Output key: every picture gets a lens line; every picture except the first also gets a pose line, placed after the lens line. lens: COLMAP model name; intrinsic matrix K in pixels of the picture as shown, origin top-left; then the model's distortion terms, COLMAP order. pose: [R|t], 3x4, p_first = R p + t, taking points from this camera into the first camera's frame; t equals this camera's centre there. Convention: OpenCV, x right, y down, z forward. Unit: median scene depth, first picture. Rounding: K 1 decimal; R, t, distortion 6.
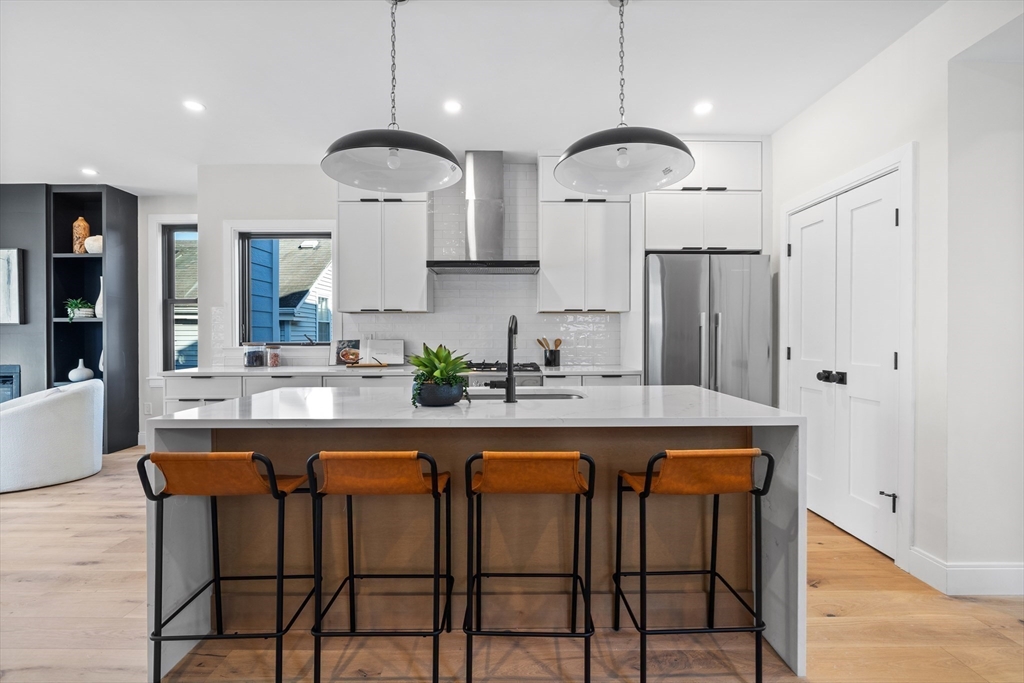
lens RADIAL K [[455.1, 0, 507.2], [0, 455.1, 333.4], [0, 0, 1]] dist [-0.008612, 0.001592]
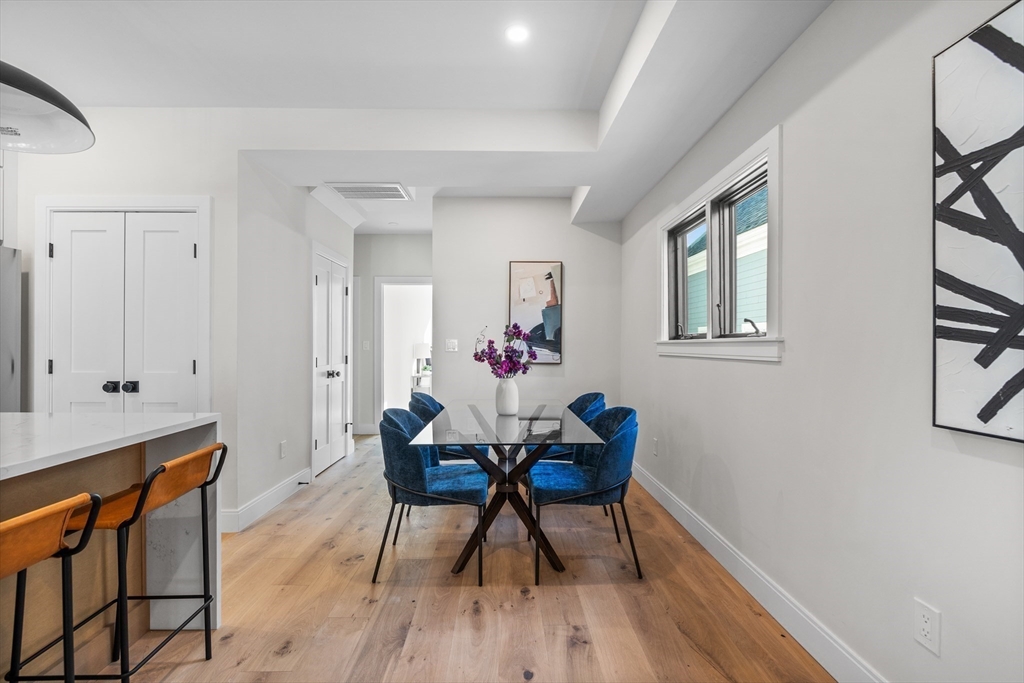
lens RADIAL K [[455.1, 0, 511.3], [0, 455.1, 345.9], [0, 0, 1]] dist [-0.008612, 0.001592]
pose [[-0.019945, 0.000020, 0.999801, -0.337722], [-0.003481, 0.999994, -0.000090, 0.000050], [-0.999795, -0.003482, -0.019945, 0.141334]]
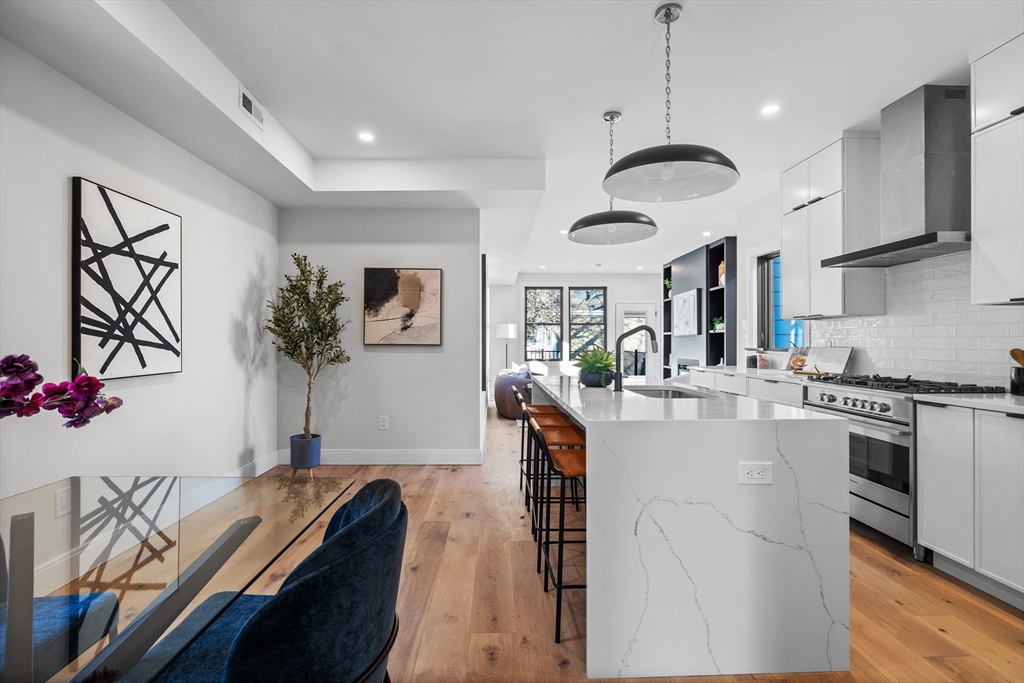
lens RADIAL K [[476.6, 0, 510.5], [0, 476.6, 336.7], [0, 0, 1]] dist [-0.002588, -0.000256]
pose [[0.031500, -0.009118, -0.999462, 1.021656], [-0.000608, 0.999958, -0.009142, 0.003578], [0.999504, 0.000896, 0.031493, 0.466520]]
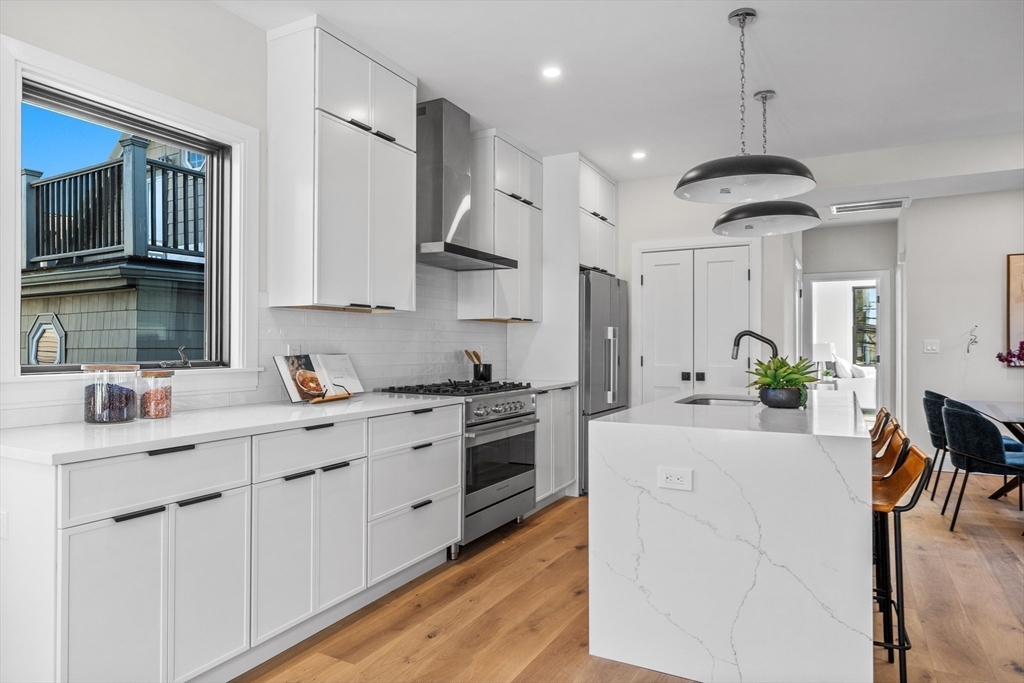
lens RADIAL K [[624.0, 0, 505.8], [0, 624.0, 337.8], [0, 0, 1]] dist [0.002401, 0.002457]
pose [[0.475662, 0.012857, 0.879534, -1.327042], [-0.003807, 0.999914, -0.012558, 0.002128], [-0.879620, 0.002625, 0.475670, 0.608178]]
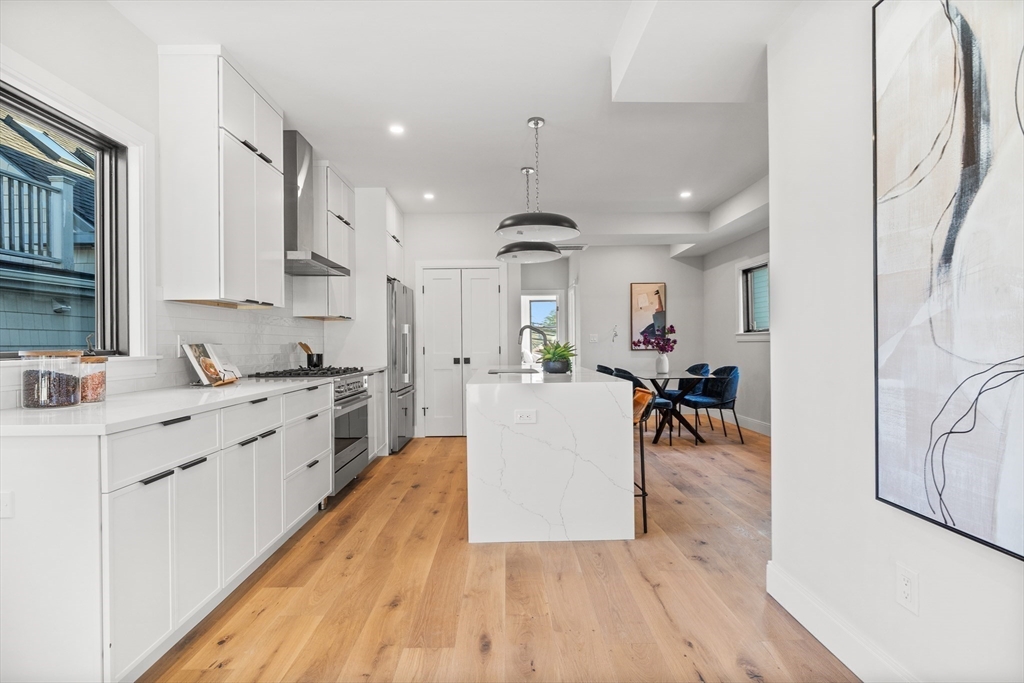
lens RADIAL K [[516.1, 0, 509.7], [0, 516.1, 340.8], [0, 0, 1]] dist [0.007355, -0.000870]
pose [[-0.019952, 0.006636, 0.999779, -1.575101], [0.009492, 0.999934, -0.006448, 0.027263], [-0.999756, 0.009361, -0.020014, 0.868549]]
